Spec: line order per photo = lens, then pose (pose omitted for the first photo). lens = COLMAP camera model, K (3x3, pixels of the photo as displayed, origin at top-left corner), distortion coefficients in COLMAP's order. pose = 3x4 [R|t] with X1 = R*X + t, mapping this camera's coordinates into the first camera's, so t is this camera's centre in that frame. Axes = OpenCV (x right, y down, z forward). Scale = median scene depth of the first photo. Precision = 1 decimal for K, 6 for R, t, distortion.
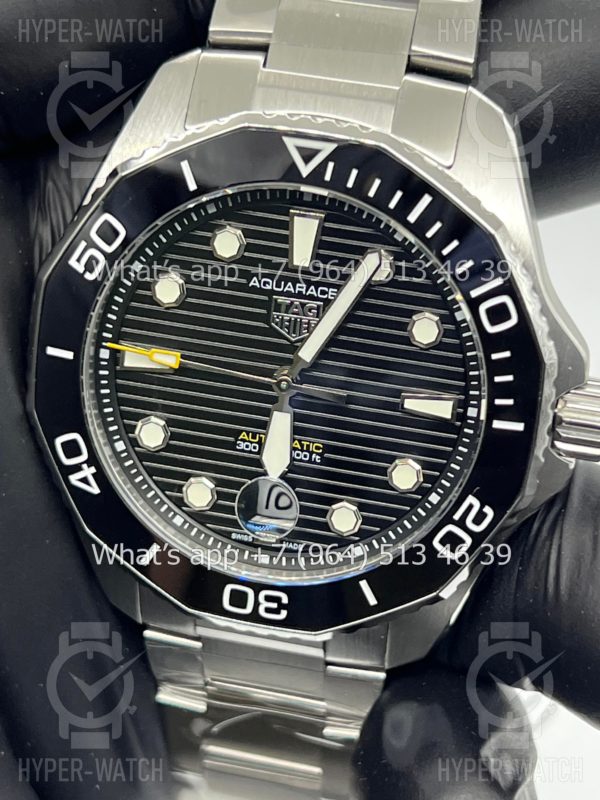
lens RADIAL K [[1852.1, 0, 298.2], [0, 1852.1, 403.1], [0, 0, 1]] dist [0.211290, 0.000000]
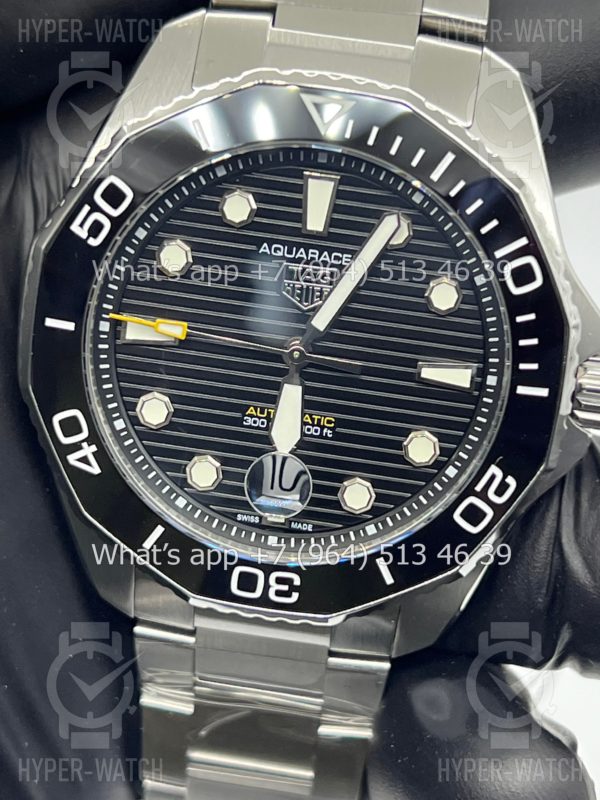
lens RADIAL K [[1852.1, 0, 301.5], [0, 1852.1, 400.3], [0, 0, 1]] dist [0.211290, 0.000000]
pose [[0.994158, -0.009146, 0.107543, -0.108241], [0.015140, 0.998369, -0.055051, 0.066326], [-0.106864, 0.056357, 0.992675, 0.045234]]
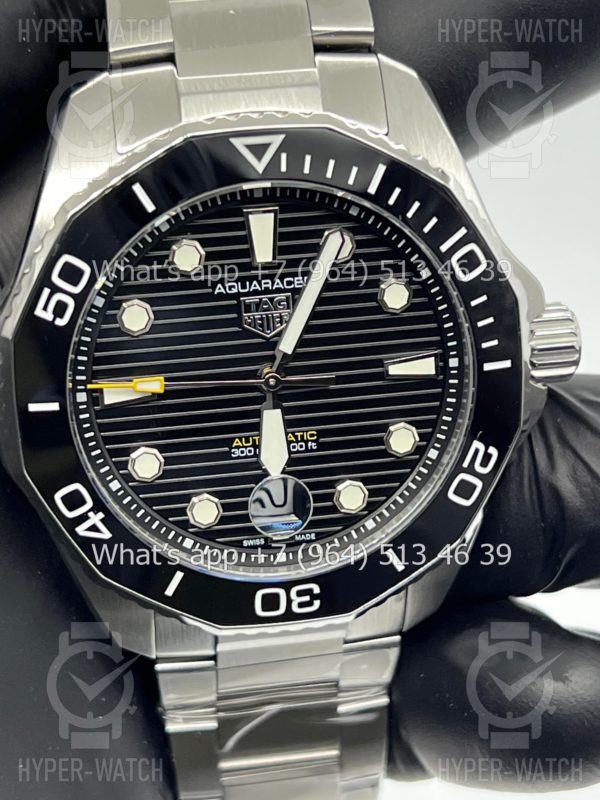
lens RADIAL K [[1852.1, 0, 296.7], [0, 1852.1, 400.6], [0, 0, 1]] dist [0.211290, 0.000000]
pose [[0.930441, -0.245790, 0.271785, -0.268721], [0.245829, 0.968700, 0.034465, -0.031159], [-0.271749, 0.034745, 0.961741, 0.032458]]
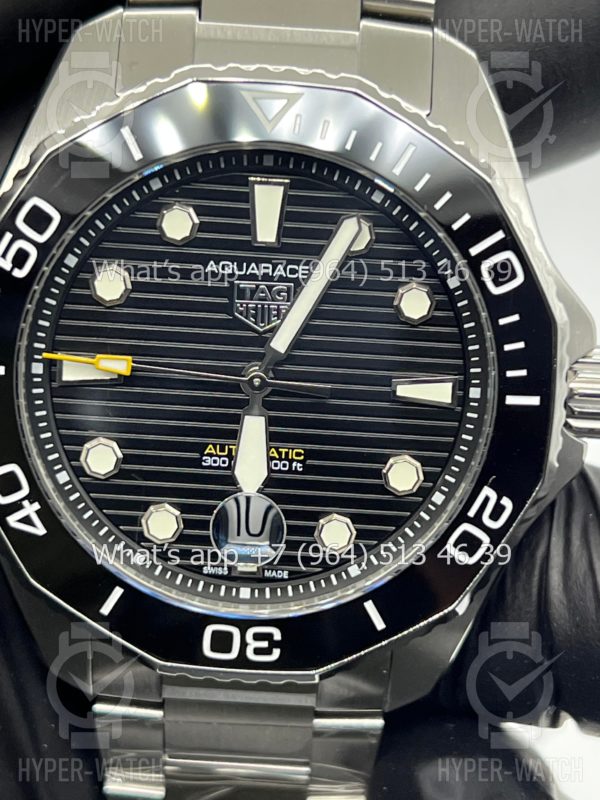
lens RADIAL K [[1852.1, 0, 300.7], [0, 1852.1, 400.2], [0, 0, 1]] dist [0.211290, 0.000000]
pose [[0.981512, -0.086226, 0.170879, -0.134761], [0.102010, 0.991073, -0.085835, 0.073970], [-0.161953, 0.101680, 0.981546, 0.151882]]
